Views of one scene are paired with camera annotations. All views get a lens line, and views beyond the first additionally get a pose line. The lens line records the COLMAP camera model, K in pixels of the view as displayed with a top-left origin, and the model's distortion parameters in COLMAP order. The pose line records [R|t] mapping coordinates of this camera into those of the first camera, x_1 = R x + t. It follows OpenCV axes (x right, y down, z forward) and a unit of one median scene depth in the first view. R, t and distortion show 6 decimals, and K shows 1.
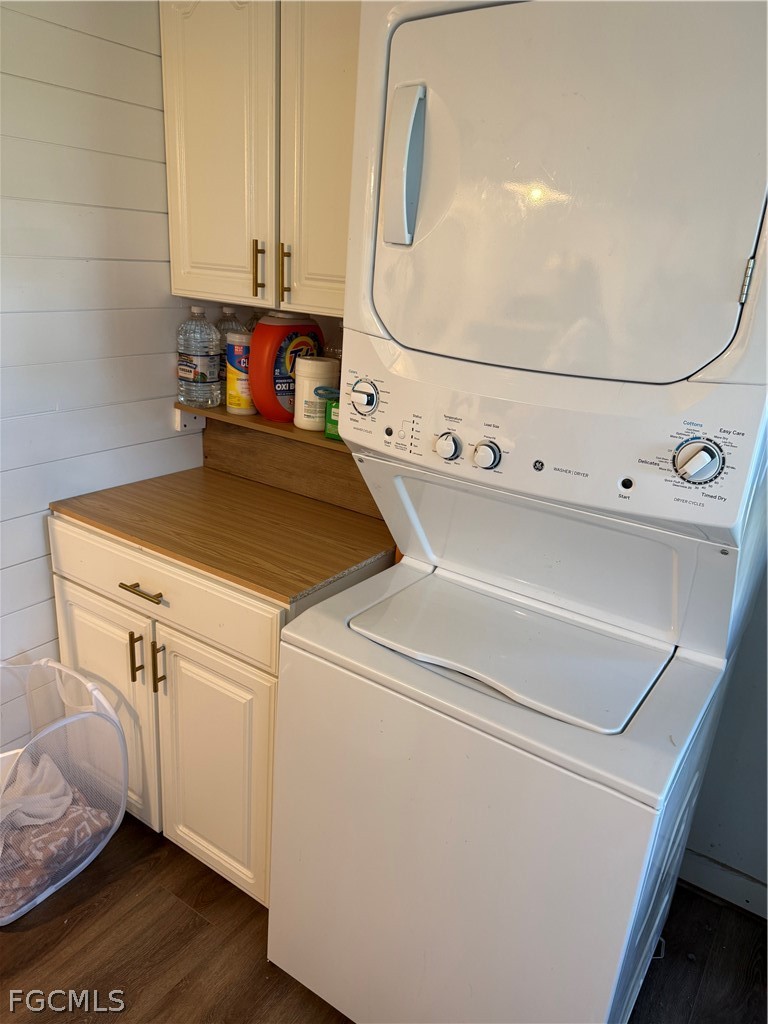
lens RADIAL K [[729.5, 0, 381.7], [0, 729.5, 527.5], [0, 0, 1]] dist [-0.001607, -0.005262]
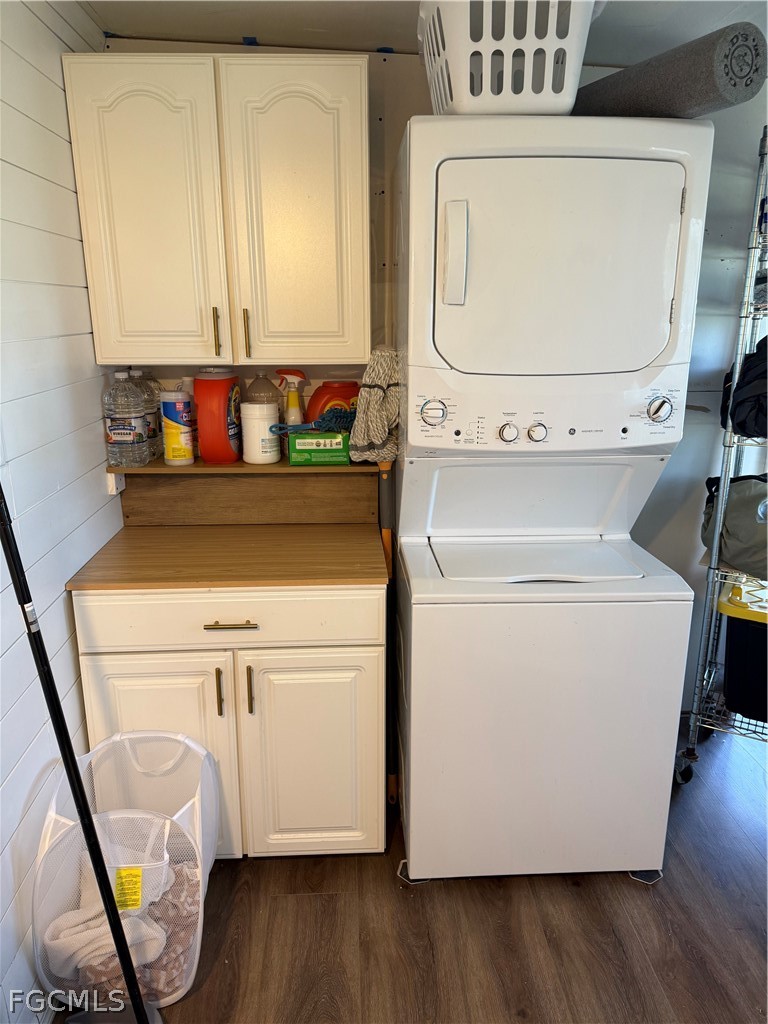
lens RADIAL K [[729.5, 0, 381.7], [0, 729.5, 527.5], [0, 0, 1]] dist [-0.001607, -0.005262]
pose [[0.790573, -0.237929, 0.564256, -0.692777], [0.264203, 0.963786, 0.036226, -0.032021], [-0.552441, 0.120439, 0.824805, -0.049681]]
